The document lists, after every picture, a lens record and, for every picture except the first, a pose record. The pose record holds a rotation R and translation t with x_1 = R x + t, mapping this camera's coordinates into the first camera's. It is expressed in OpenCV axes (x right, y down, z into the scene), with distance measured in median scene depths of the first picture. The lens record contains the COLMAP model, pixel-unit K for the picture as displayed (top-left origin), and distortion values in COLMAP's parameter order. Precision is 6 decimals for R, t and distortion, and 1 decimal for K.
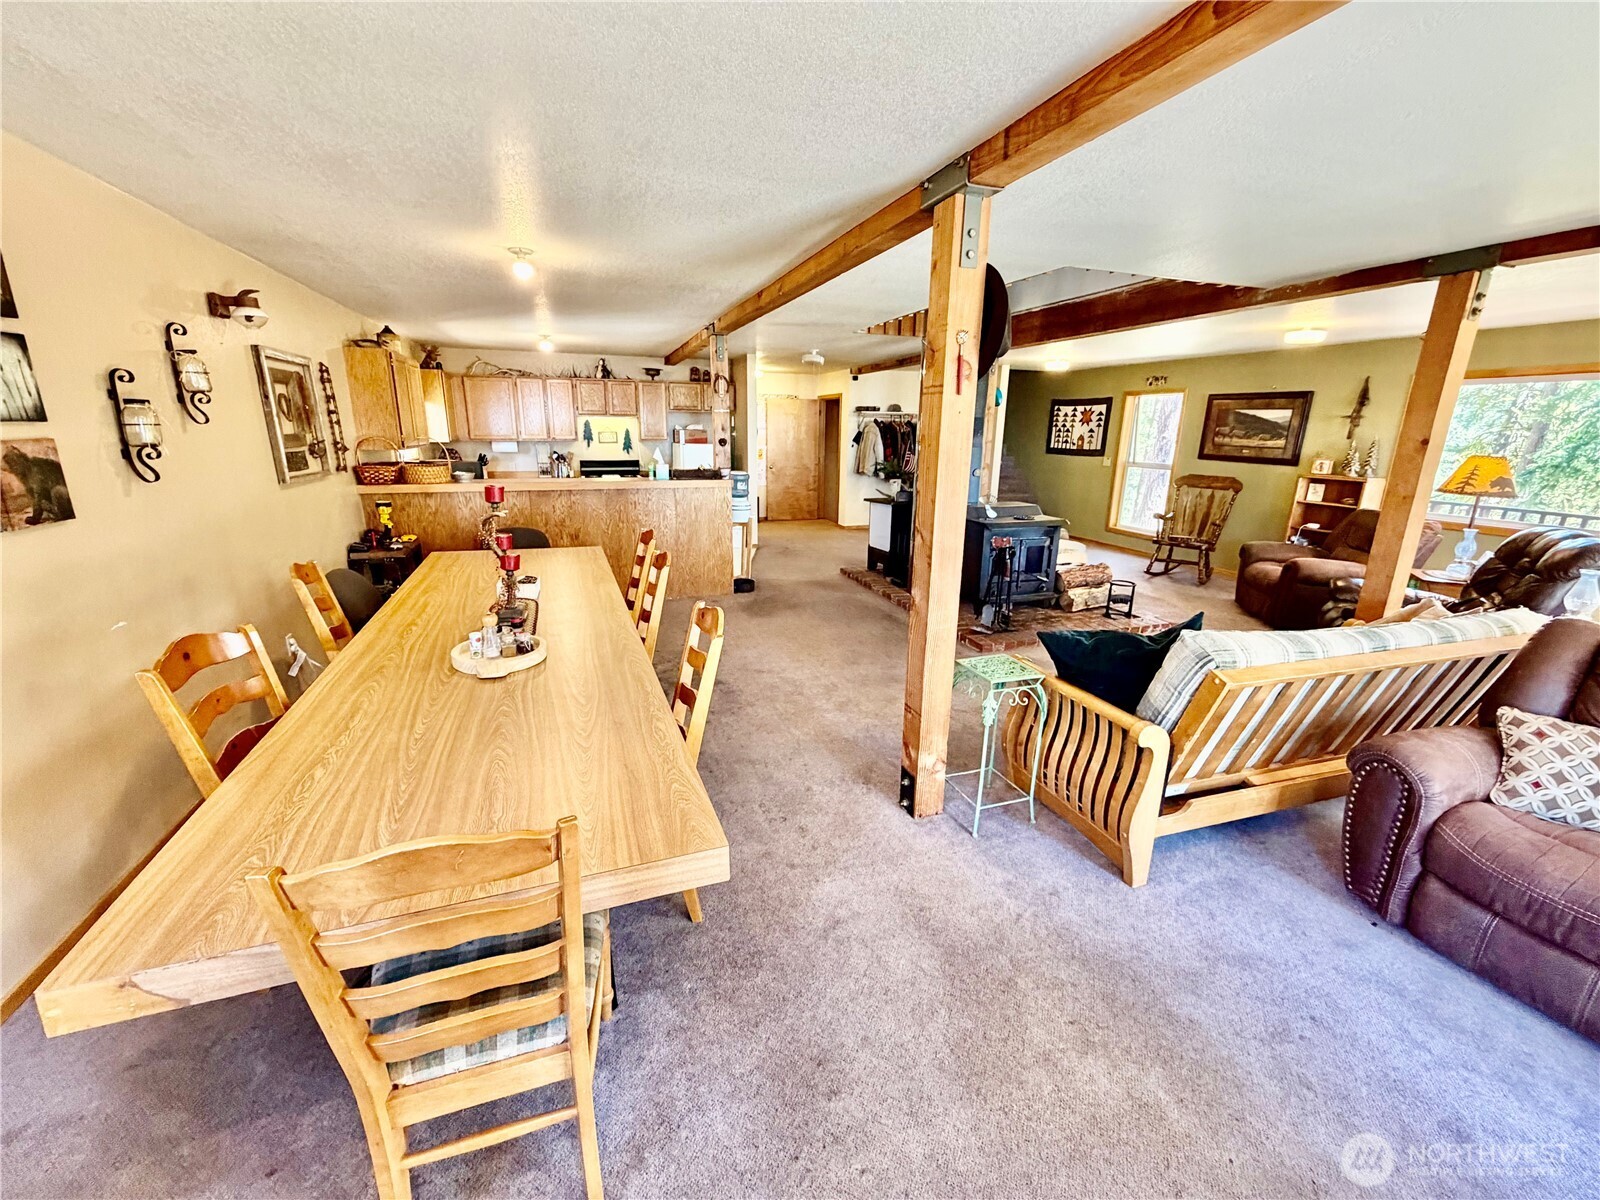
lens RADIAL K [[640.7, 0, 797.2], [0, 640.7, 597.6], [0, 0, 1]] dist [0.000646, 0.000382]
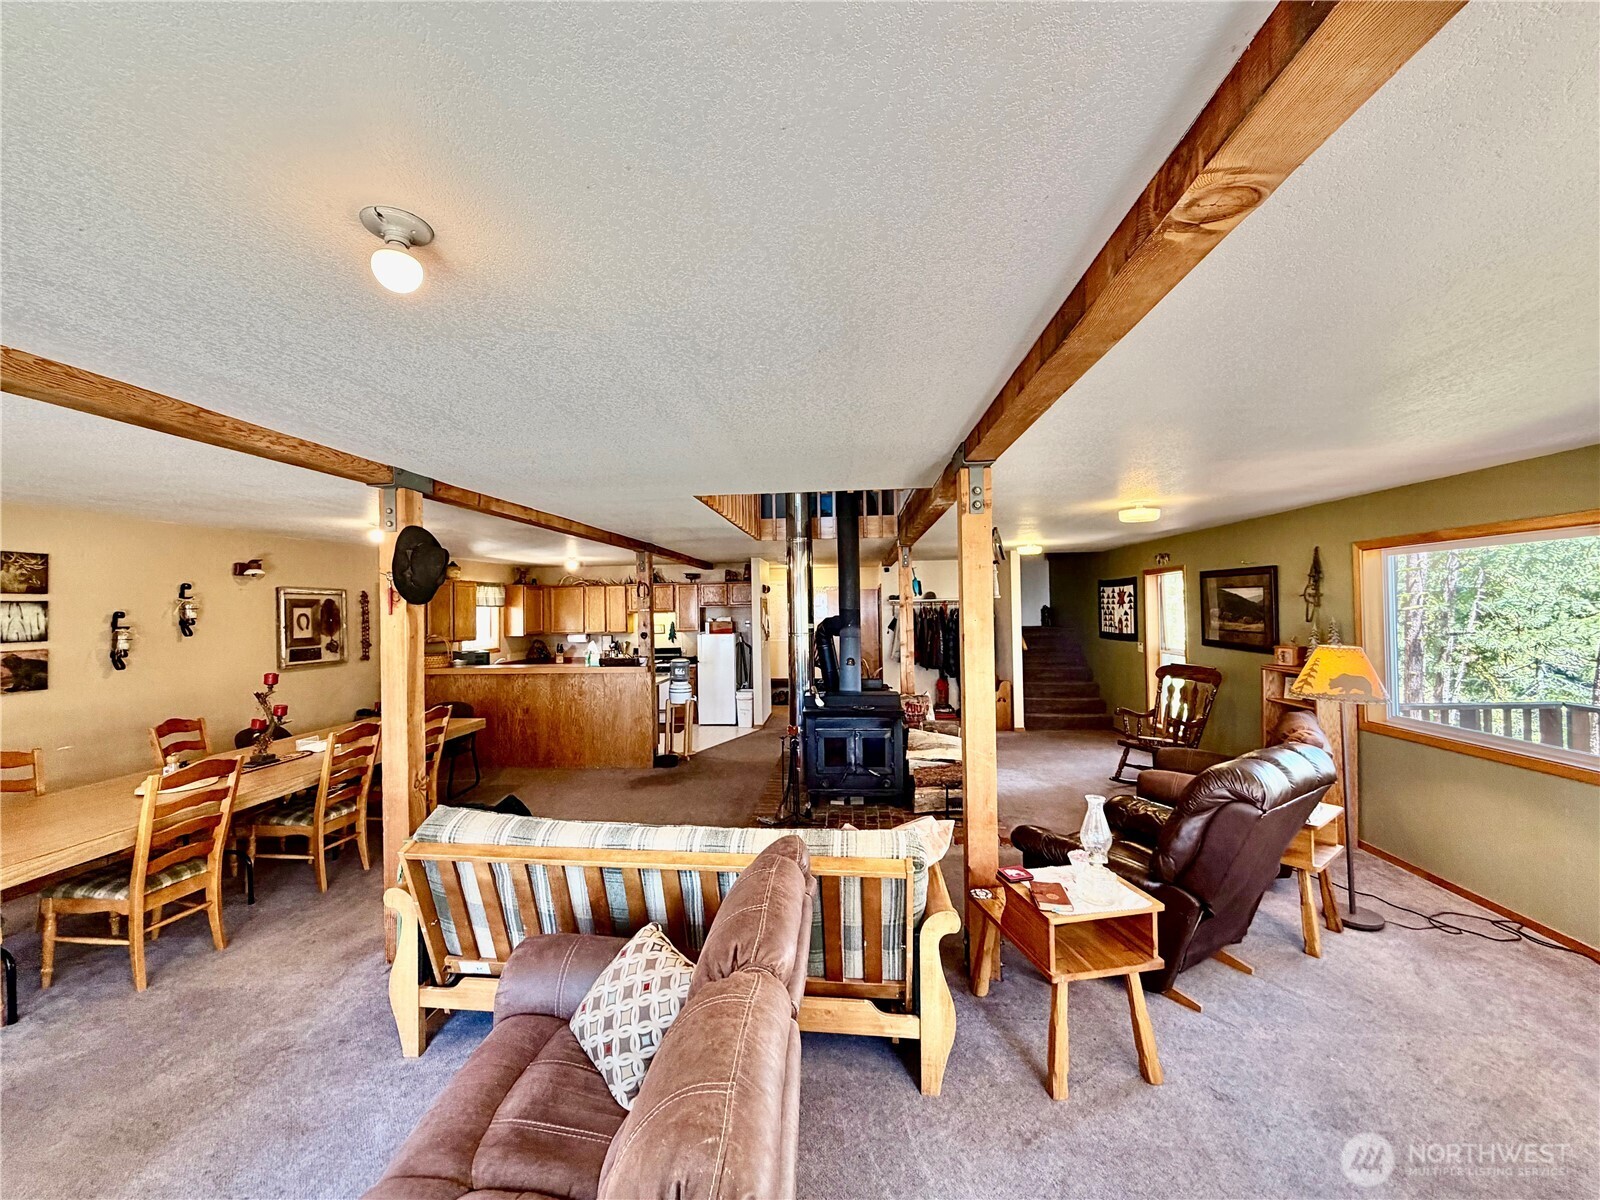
lens RADIAL K [[640.7, 0, 795.6], [0, 640.7, 600.3], [0, 0, 1]] dist [0.000646, 0.000382]
pose [[0.912699, -0.034025, -0.407214, 0.457243], [-0.077928, 0.963746, -0.255189, -0.017046], [0.401133, 0.264644, 0.876958, 0.036265]]
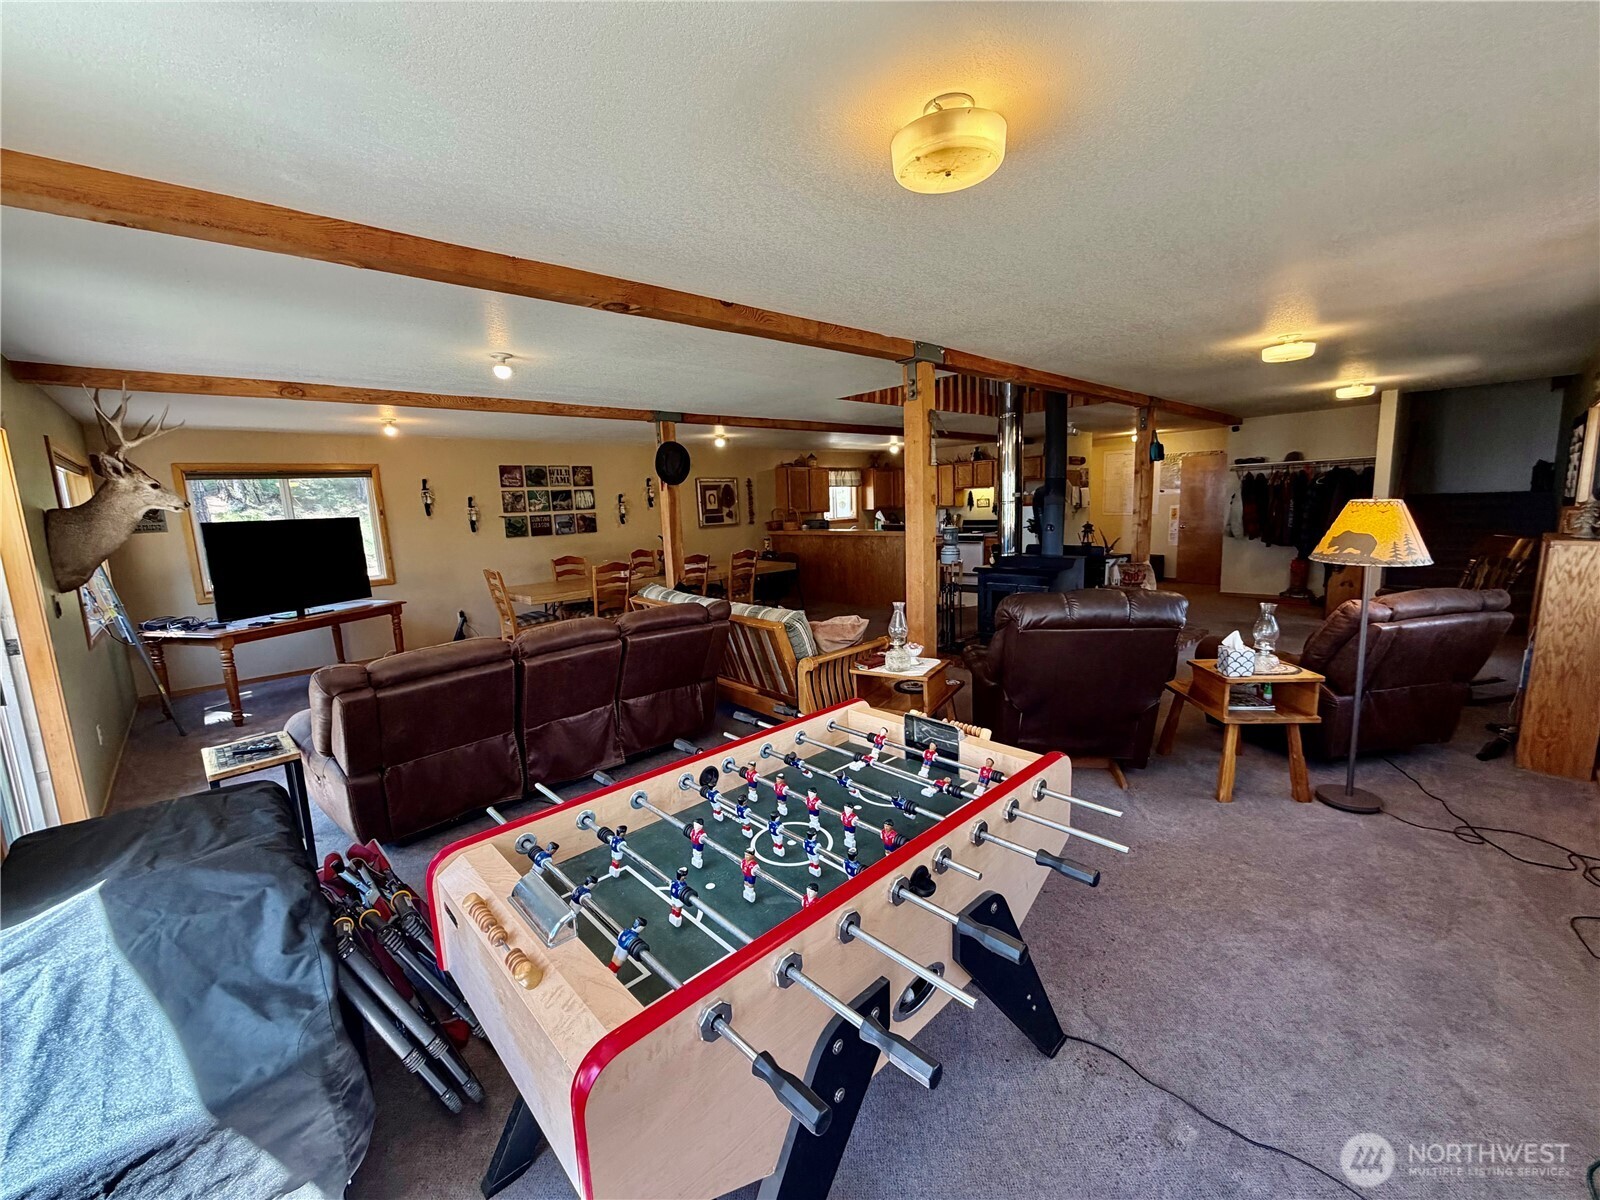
lens RADIAL K [[640.7, 0, 792.9], [0, 640.7, 604.0], [0, 0, 1]] dist [0.000646, 0.000382]
pose [[0.399548, 0.112365, -0.909800, 0.824341], [-0.193290, 0.980473, 0.036208, -0.016808], [0.896103, 0.161388, 0.413465, 0.134378]]
